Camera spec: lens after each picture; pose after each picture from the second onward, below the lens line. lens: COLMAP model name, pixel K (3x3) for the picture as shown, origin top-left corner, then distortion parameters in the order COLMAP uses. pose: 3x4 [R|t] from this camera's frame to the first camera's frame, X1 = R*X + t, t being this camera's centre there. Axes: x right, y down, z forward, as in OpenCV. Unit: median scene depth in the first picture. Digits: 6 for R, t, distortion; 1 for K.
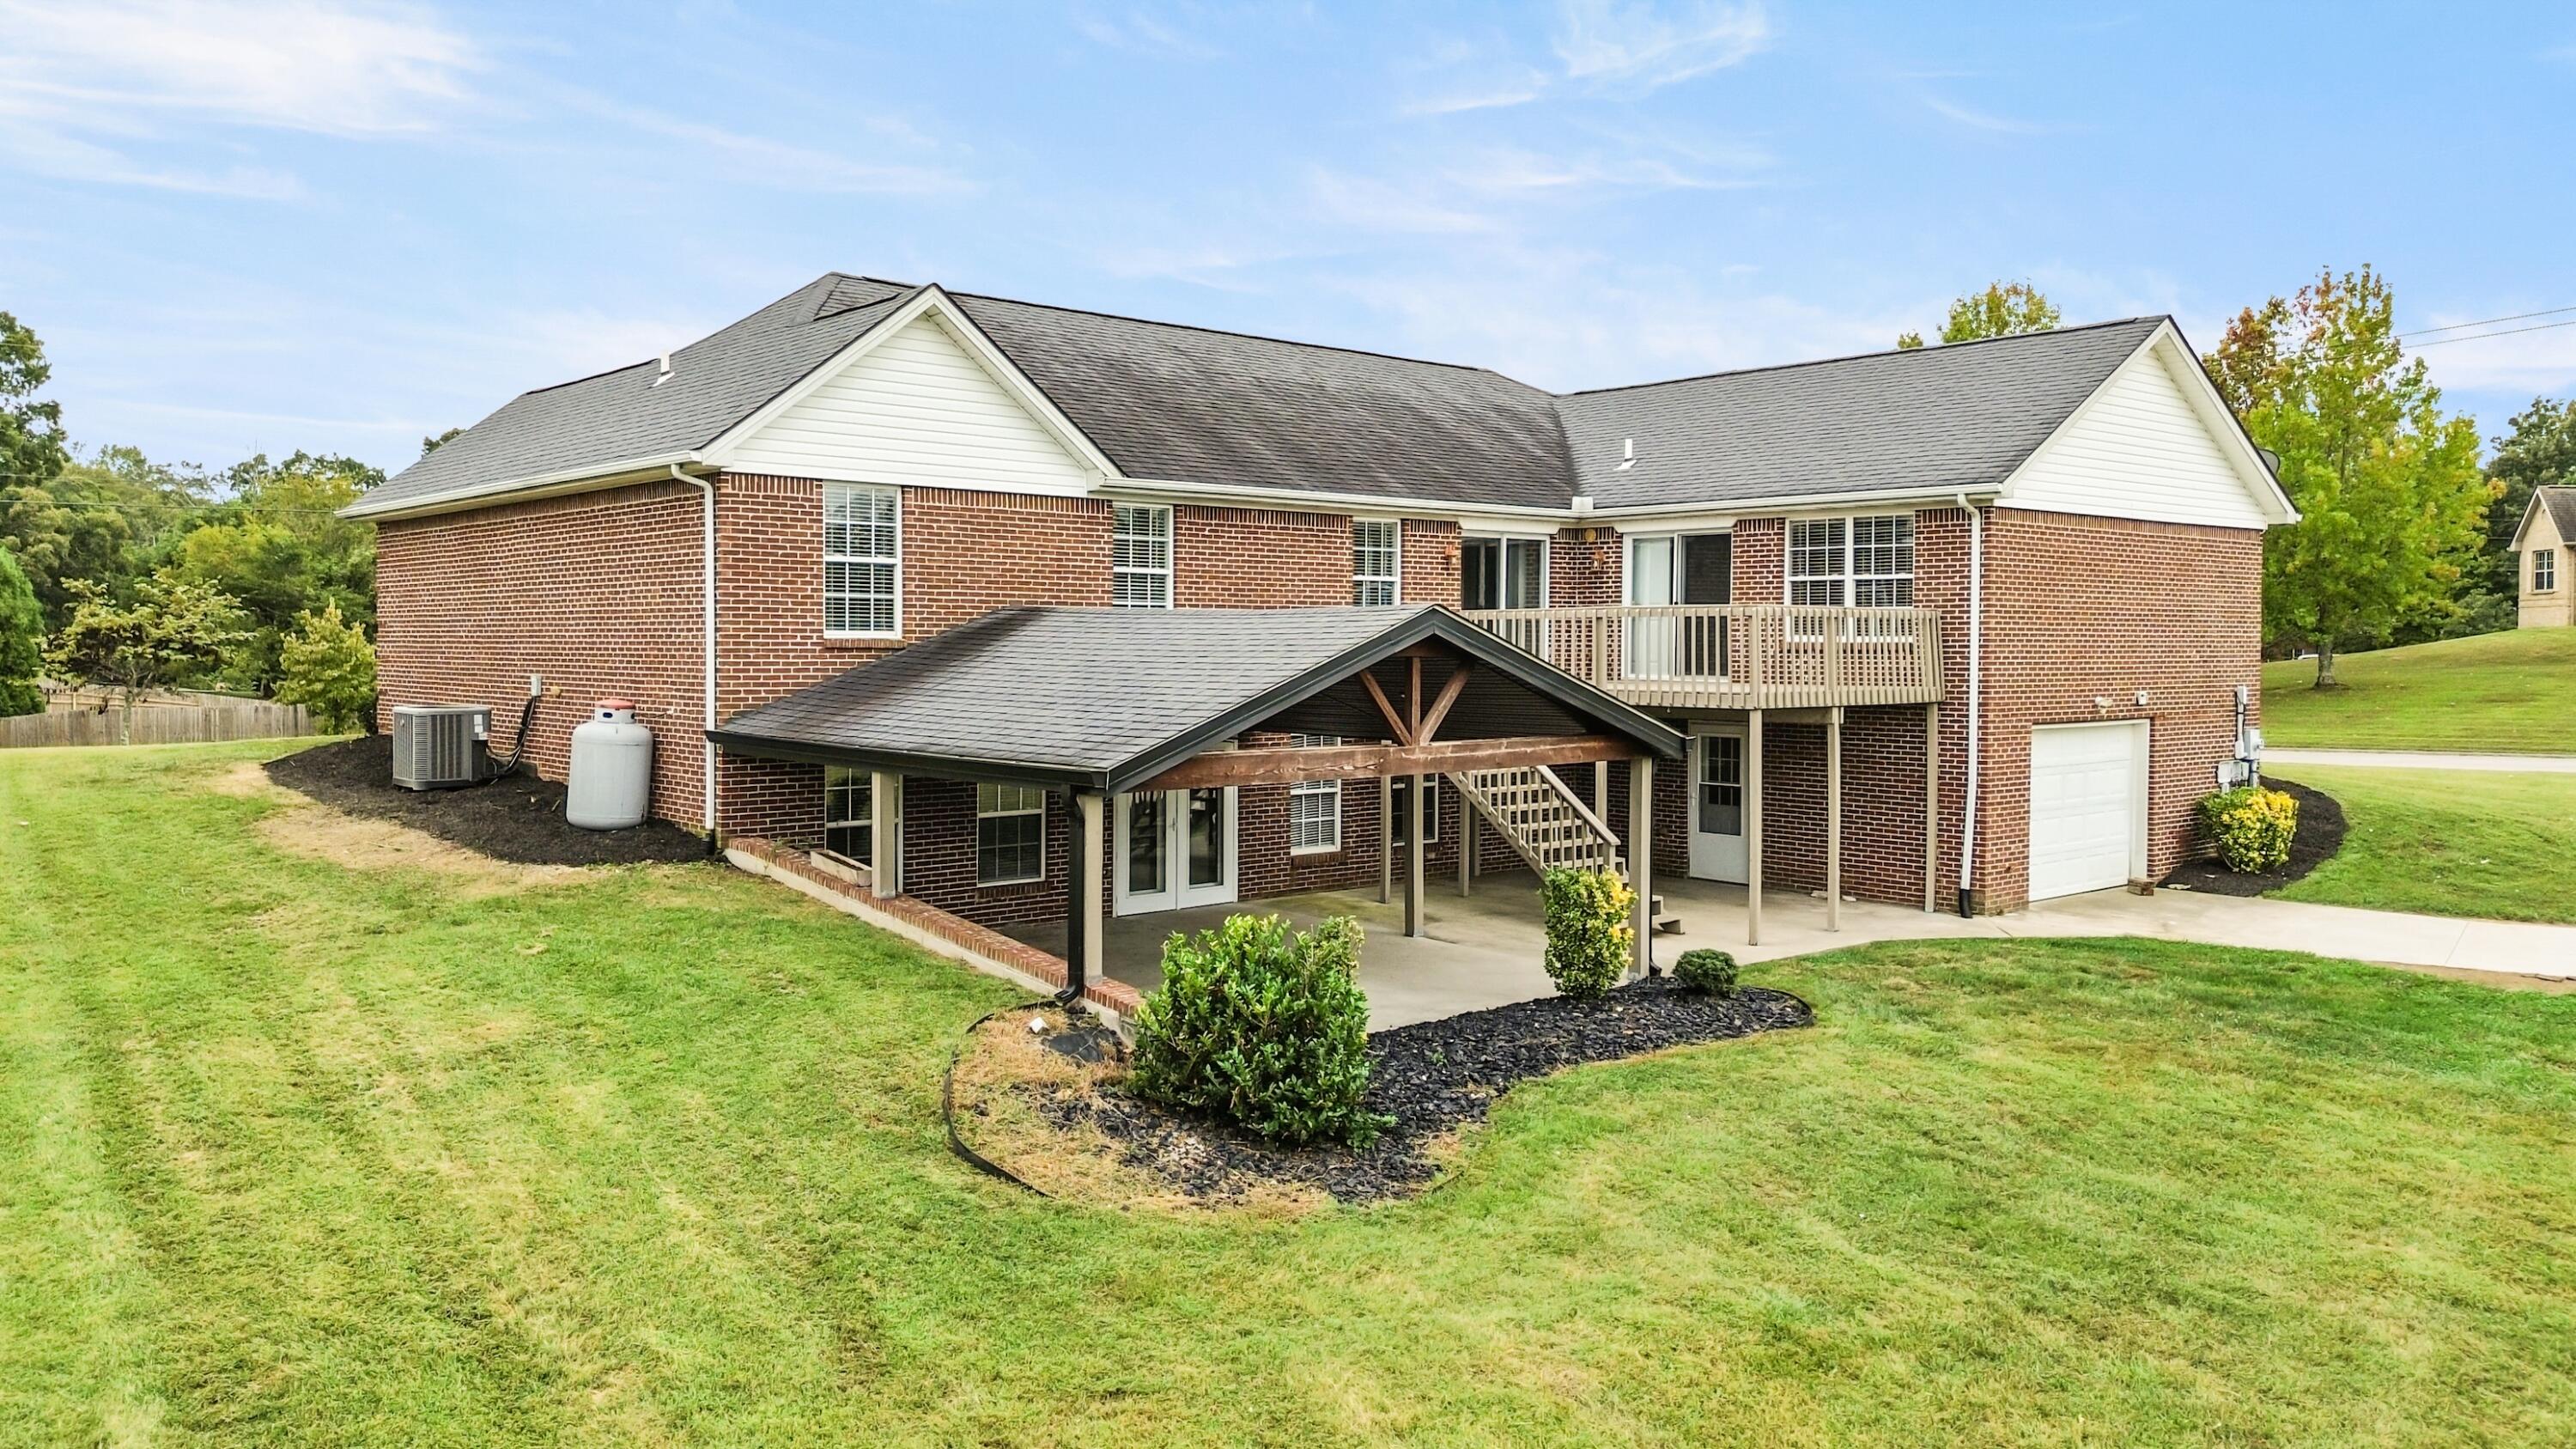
lens RADIAL K [[1922.3, 0, 1276.4], [0, 1922.3, 715.3], [0, 0, 1]] dist [0.047780, -0.003347]
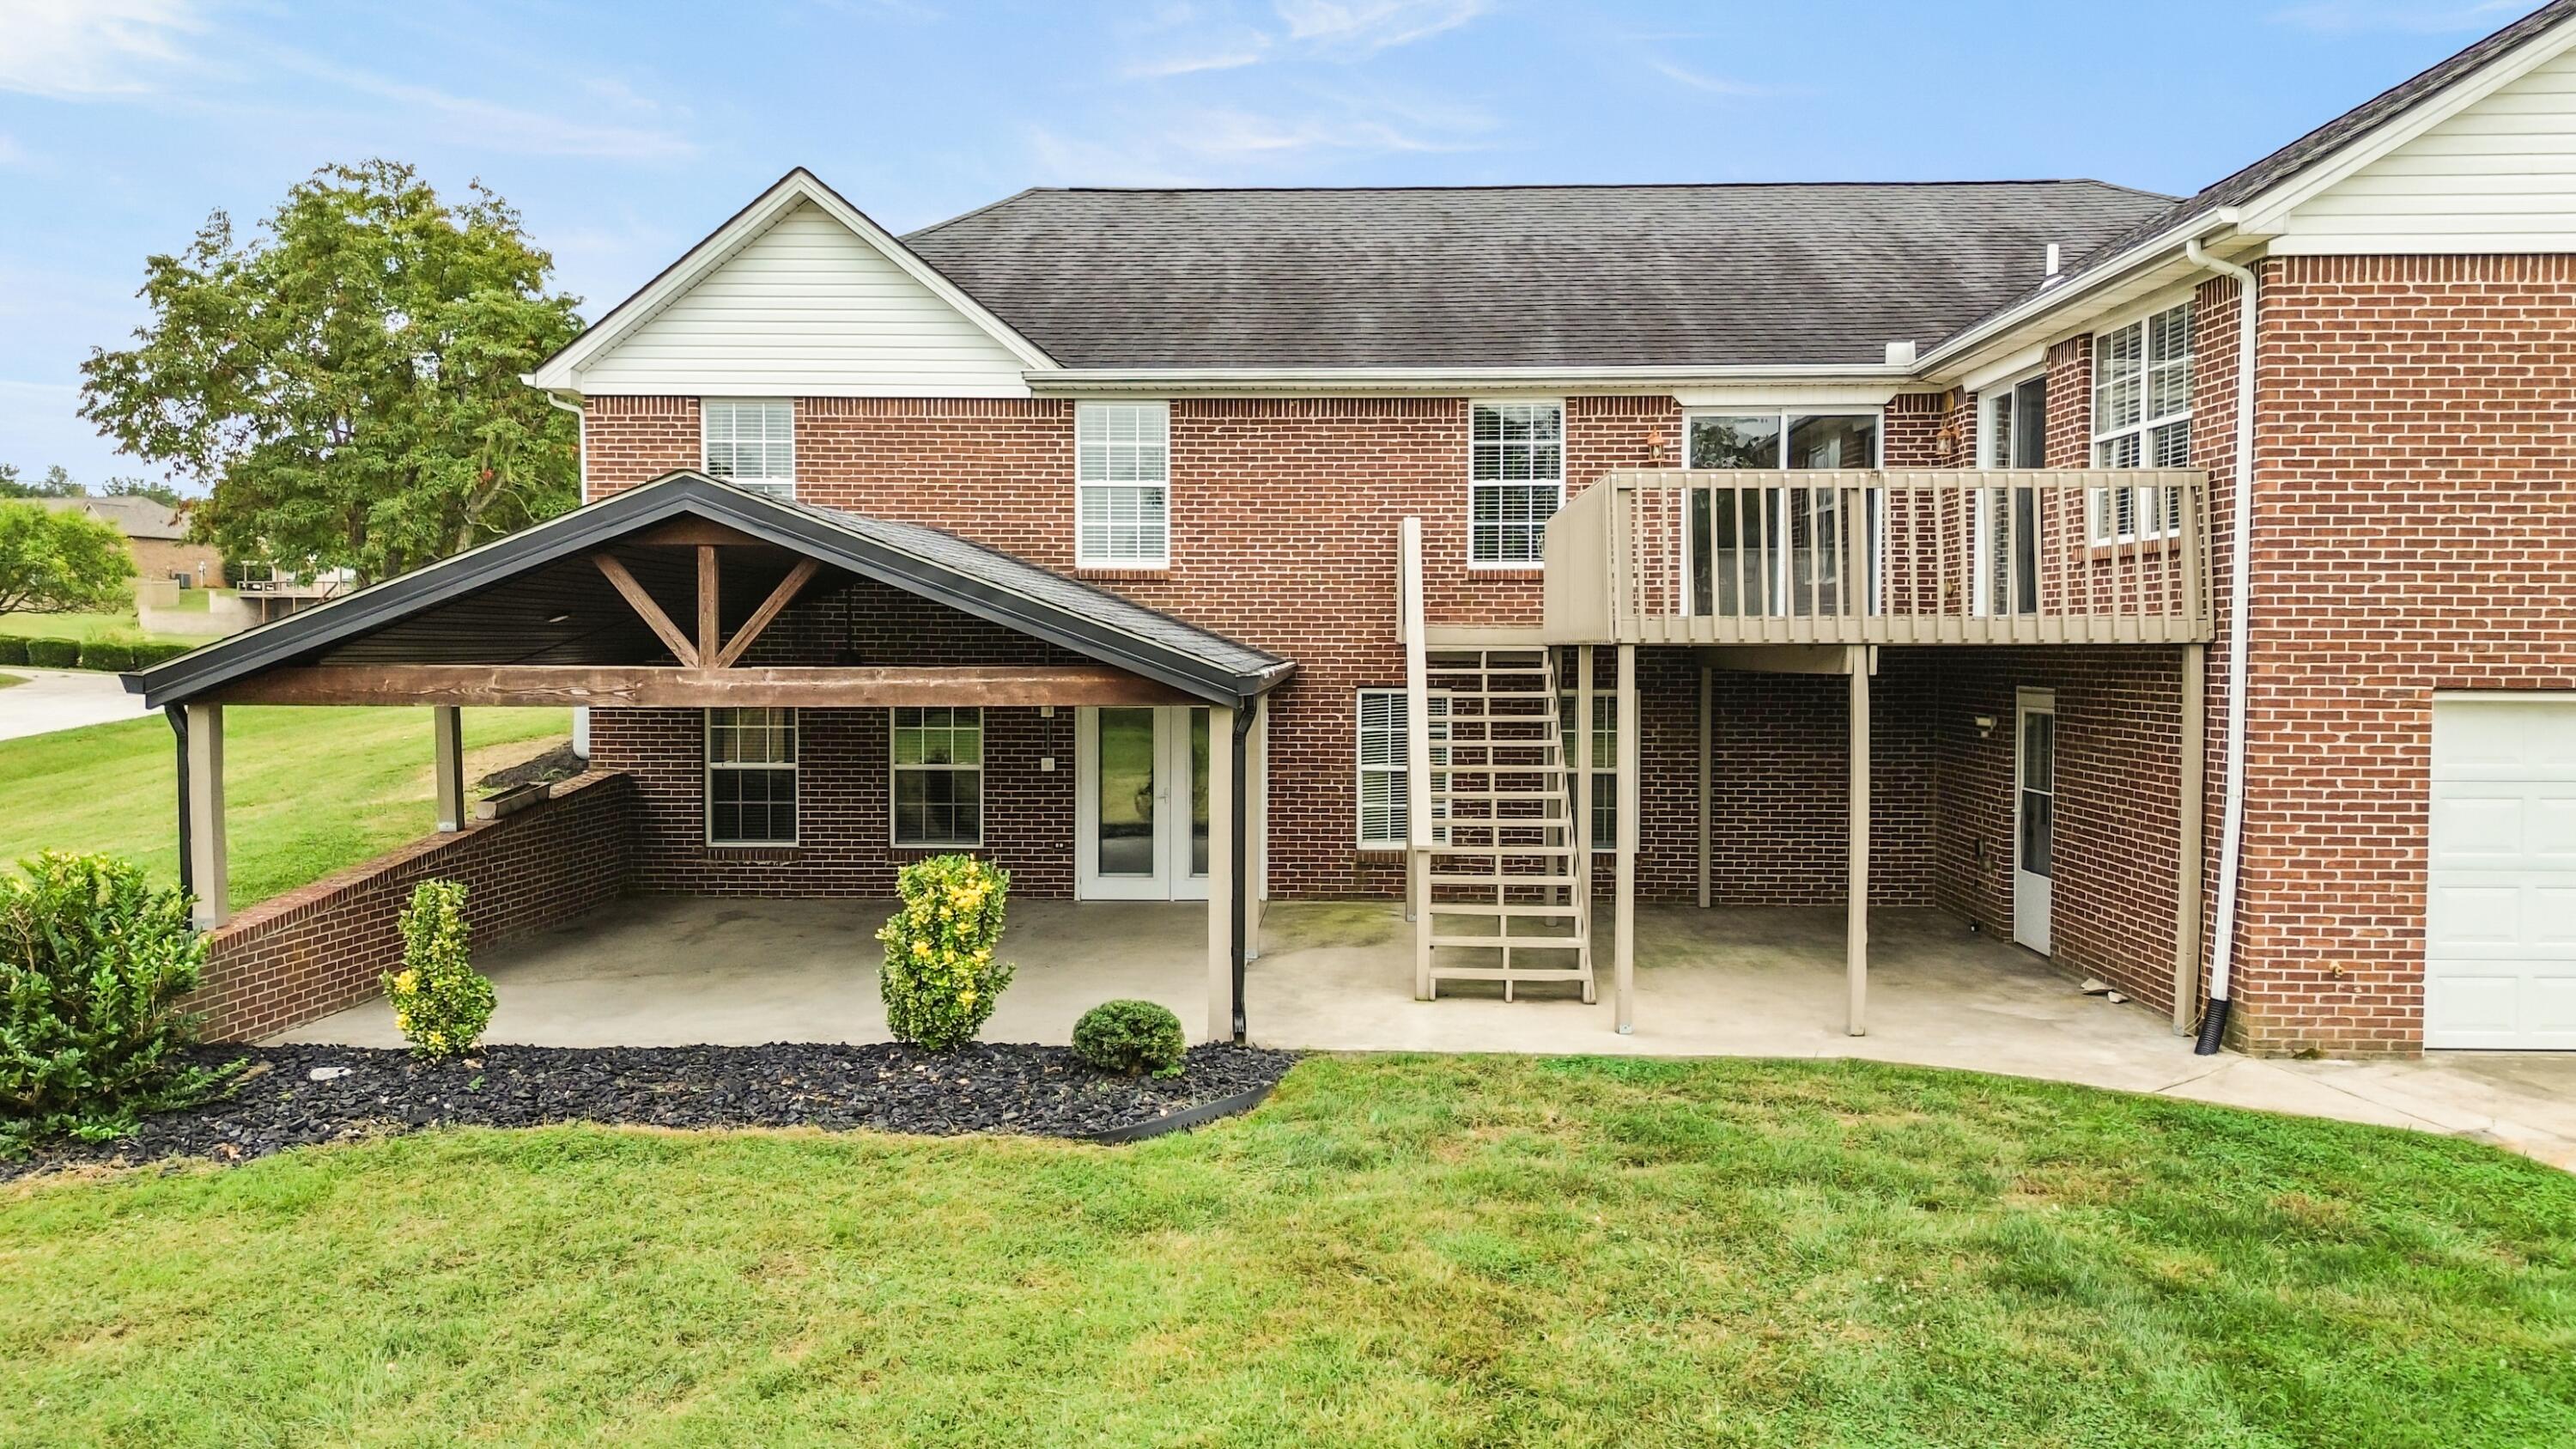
lens RADIAL K [[1922.3, 0, 1282.6], [0, 1922.3, 732.5], [0, 0, 1]] dist [0.047780, -0.003347]
pose [[0.719992, 0.030141, -0.693328, 0.536783], [-0.027049, 0.999516, 0.015363, 0.016144], [0.693455, 0.007692, 0.720459, 0.443414]]
